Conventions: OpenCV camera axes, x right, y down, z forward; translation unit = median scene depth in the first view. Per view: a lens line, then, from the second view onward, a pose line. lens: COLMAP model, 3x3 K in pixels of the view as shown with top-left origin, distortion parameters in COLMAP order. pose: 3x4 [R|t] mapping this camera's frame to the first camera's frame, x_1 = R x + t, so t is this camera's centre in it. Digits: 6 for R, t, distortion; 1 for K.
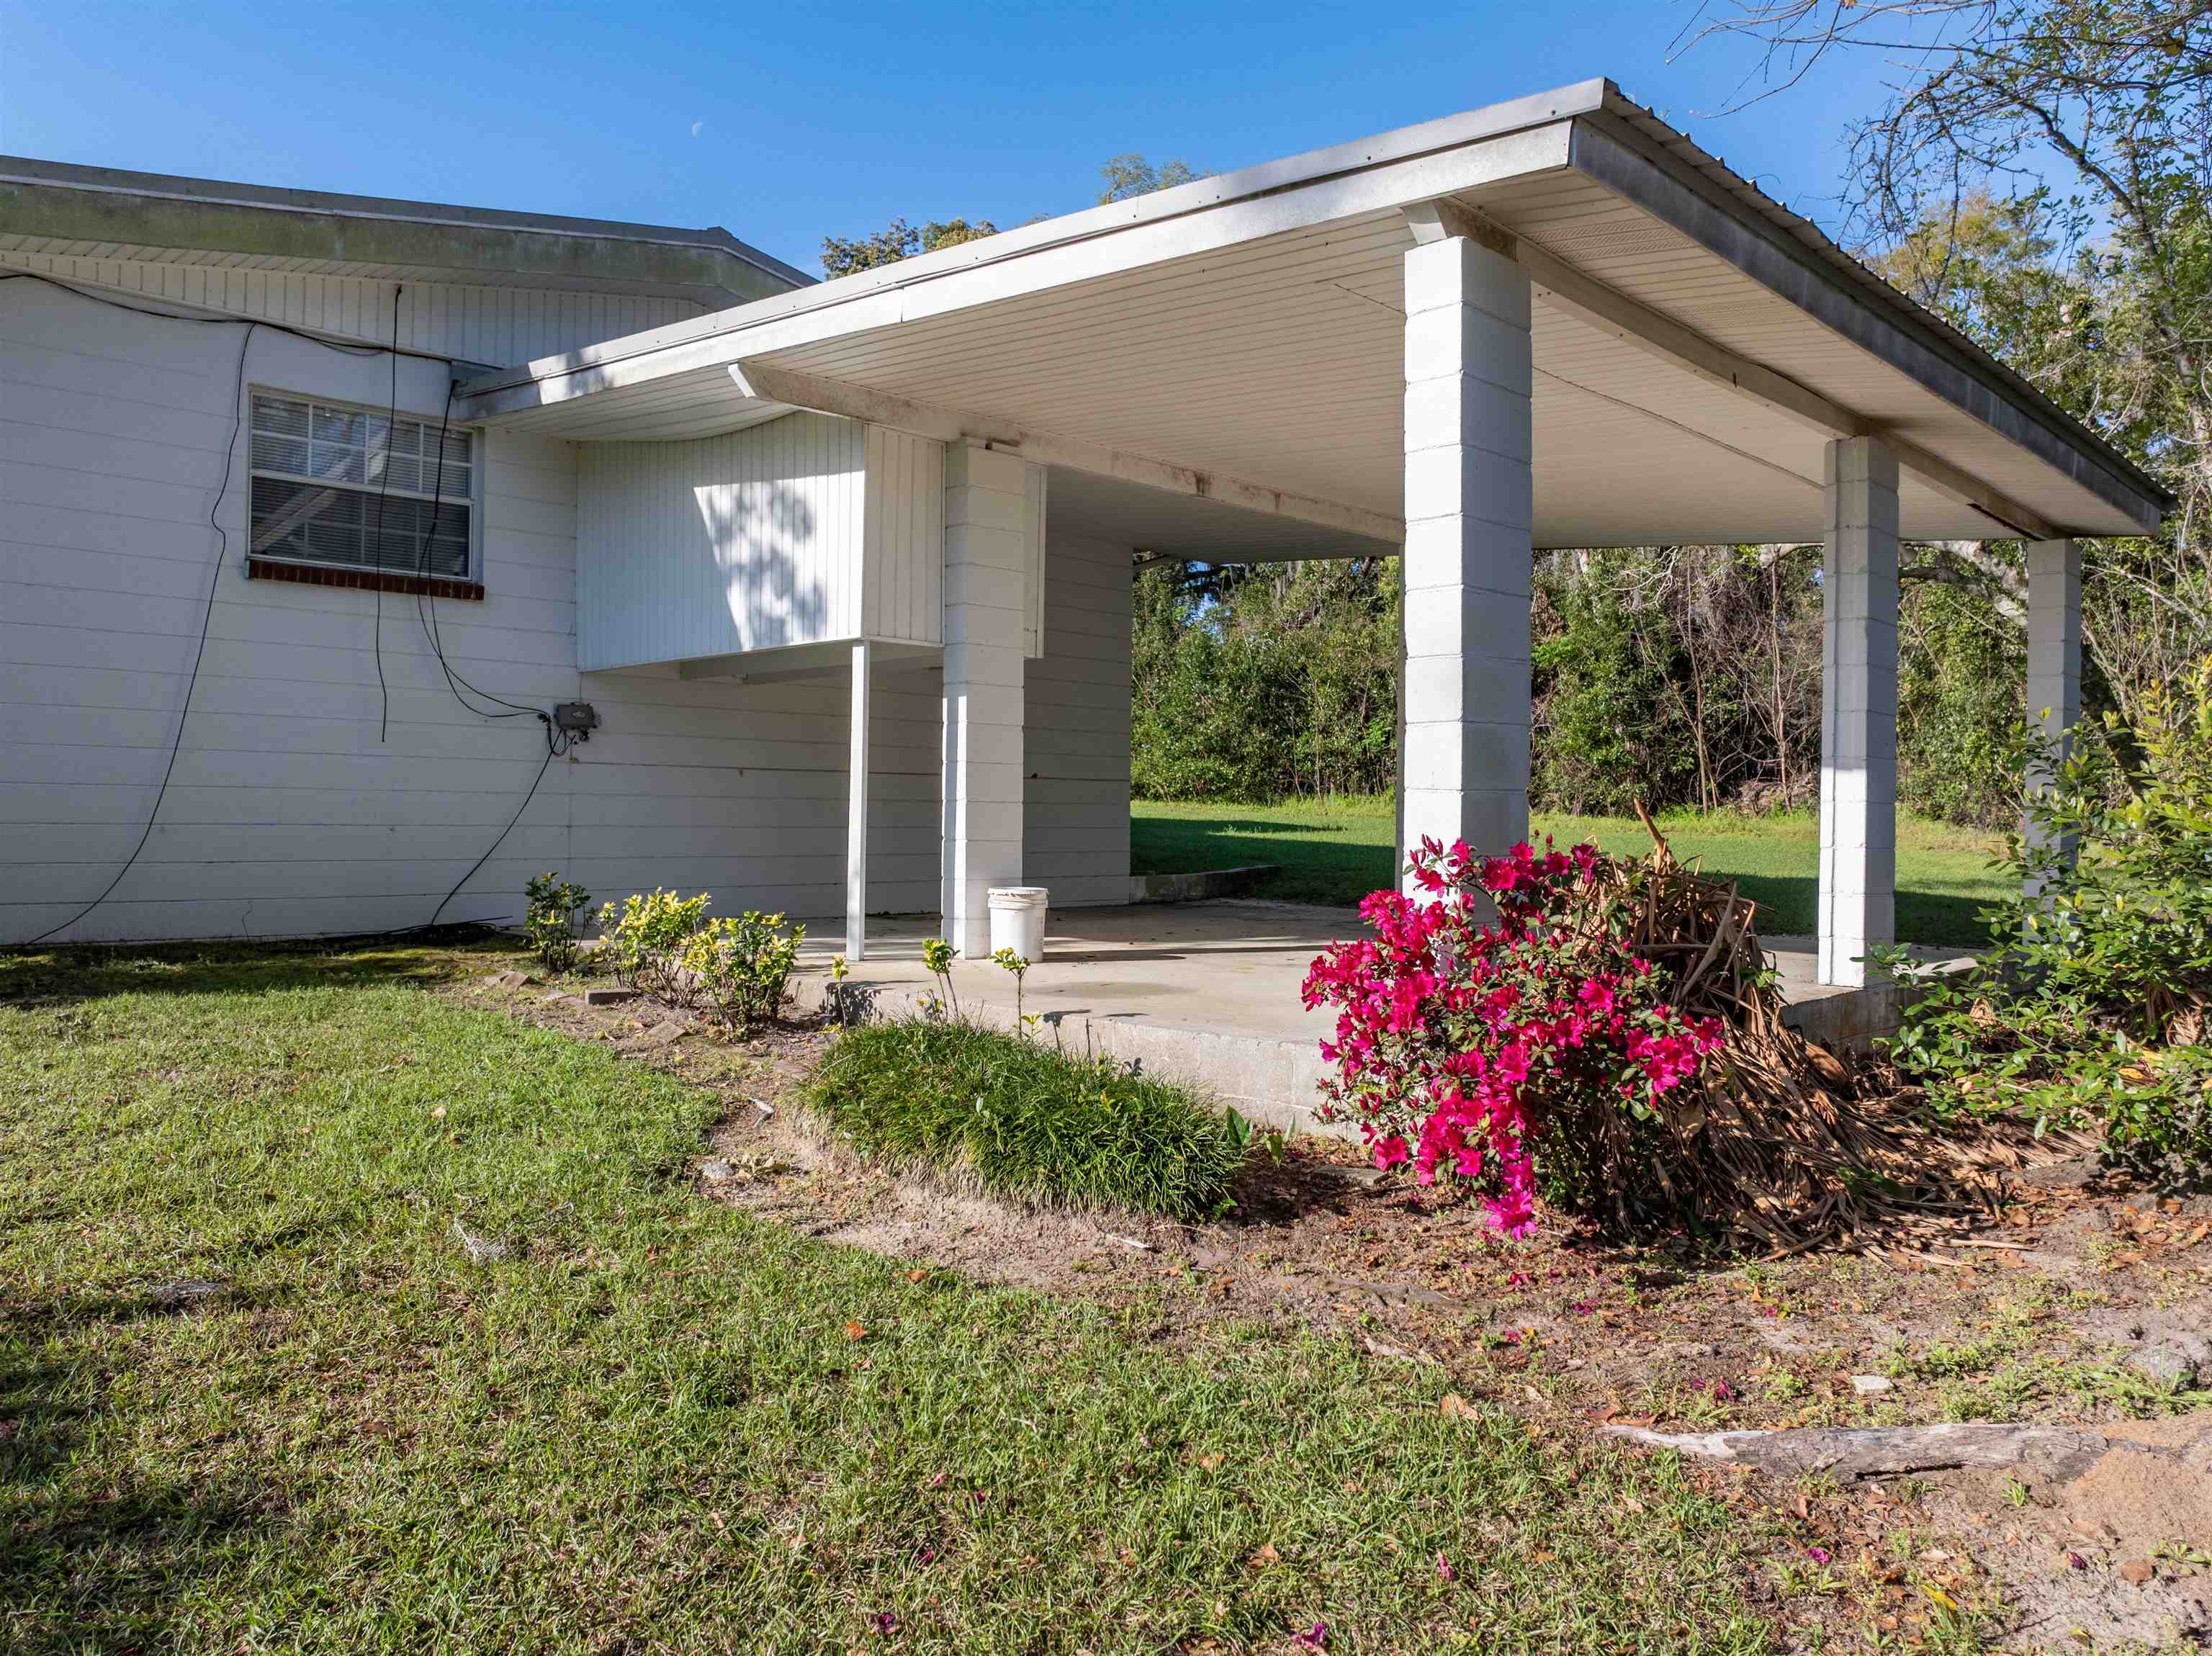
lens RADIAL K [[1854.1, 0, 1106.0], [0, 1854.1, 828.0], [0, 0, 1]] dist [-0.109840, -0.000297]
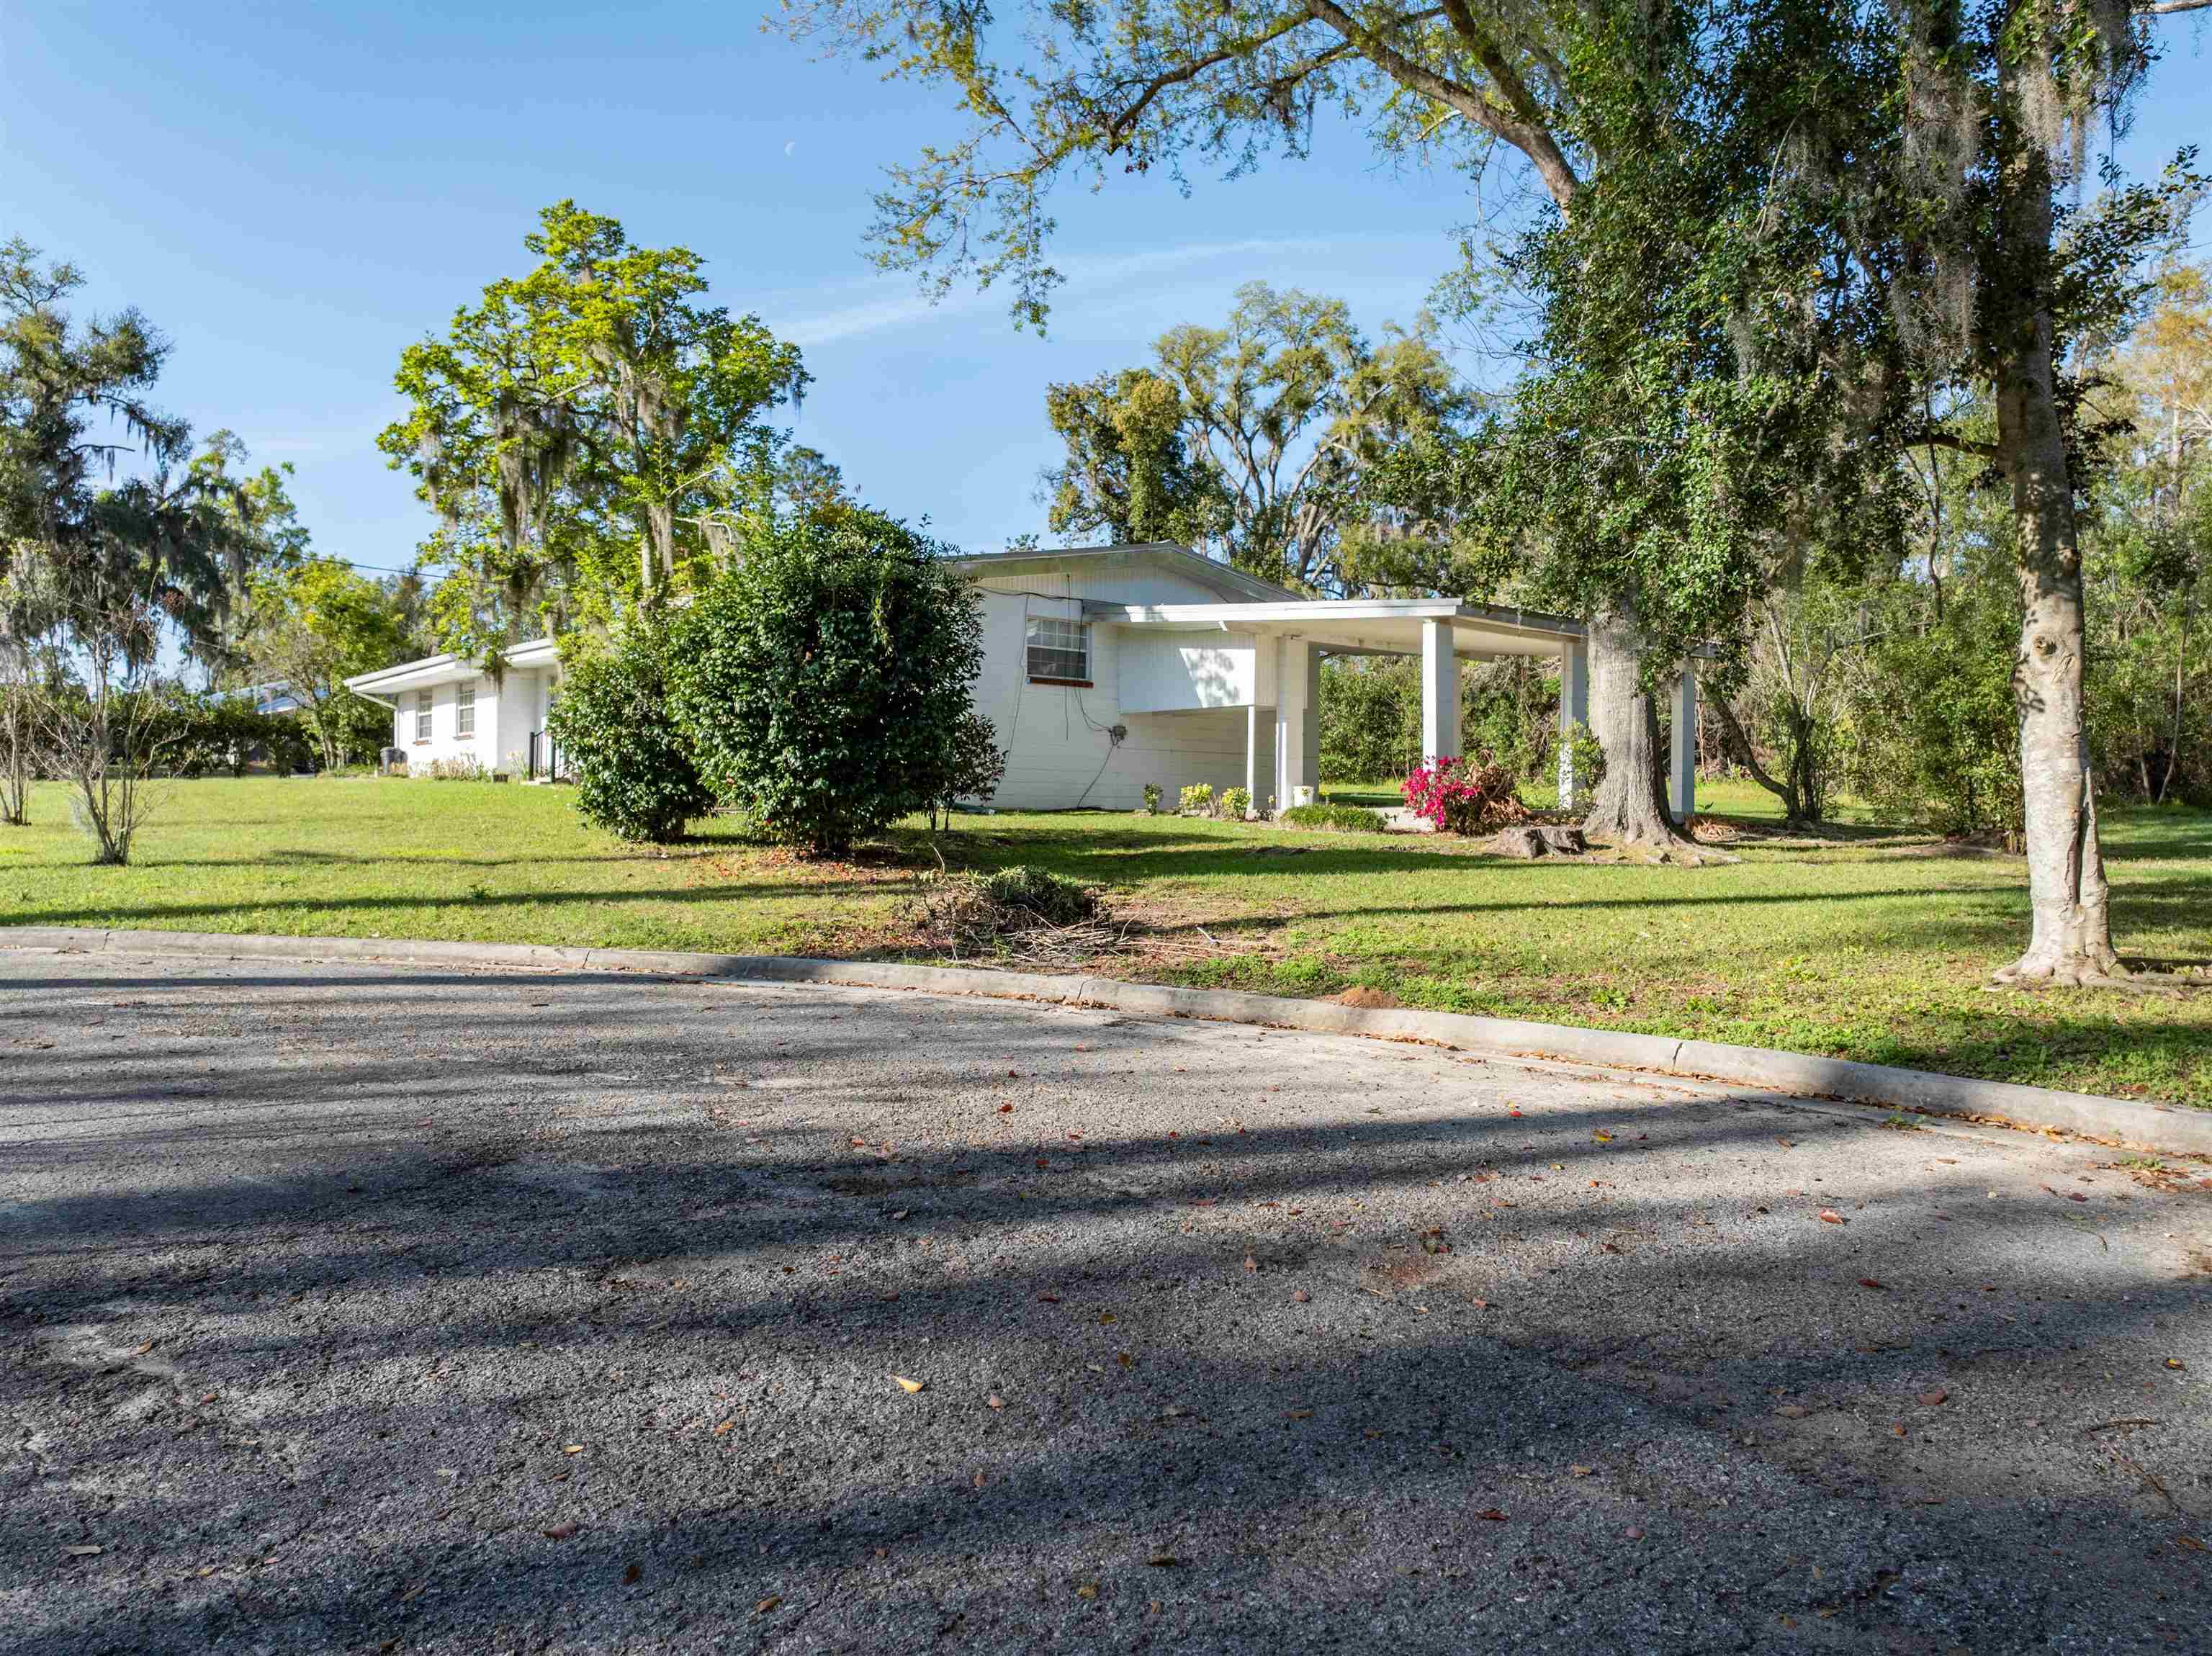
lens RADIAL K [[1543.7, 0, 1106.0], [0, 1543.7, 828.0], [0, 0, 1]] dist [0.001013, 0.000017]
pose [[0.996785, -0.004816, -0.079983, -0.156729], [0.005313, 0.999968, 0.005999, 0.076419], [0.079952, -0.006405, 0.996778, -1.421330]]
